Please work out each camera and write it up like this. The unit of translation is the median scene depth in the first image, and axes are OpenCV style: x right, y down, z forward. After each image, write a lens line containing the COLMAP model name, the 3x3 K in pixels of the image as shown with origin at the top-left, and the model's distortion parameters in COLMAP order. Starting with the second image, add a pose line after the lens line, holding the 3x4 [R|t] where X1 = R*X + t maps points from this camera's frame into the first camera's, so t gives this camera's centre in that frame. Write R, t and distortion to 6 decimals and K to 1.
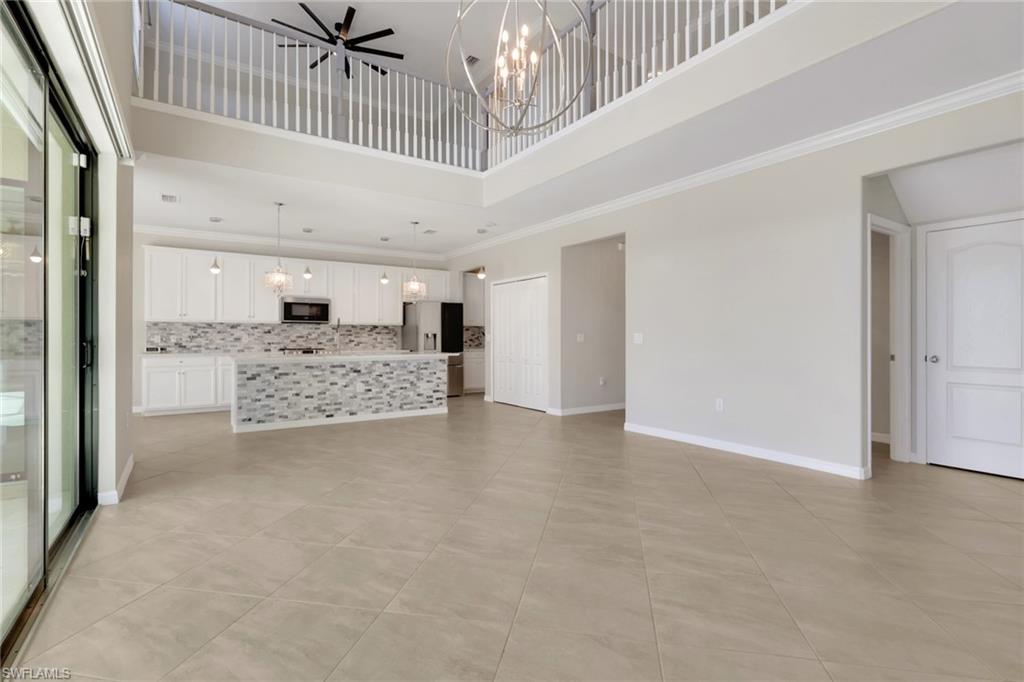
lens RADIAL K [[491.6, 0, 512.0], [0, 491.6, 337.8], [0, 0, 1]] dist [-0.004409, -0.000509]
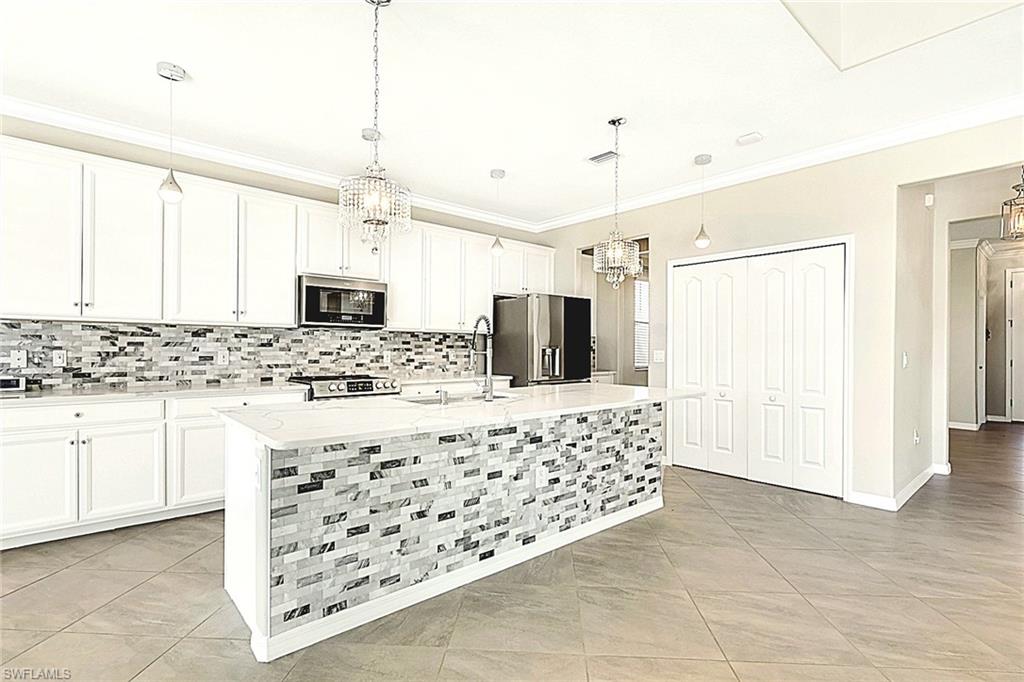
lens RADIAL K [[491.6, 0, 519.6], [0, 491.6, 357.8], [0, 0, 1]] dist [-0.004409, -0.000509]
pose [[0.990904, 0.003431, 0.134523, -0.356219], [-0.005930, 0.999817, 0.018184, -0.009795], [-0.134436, -0.018817, 0.990744, 0.533757]]
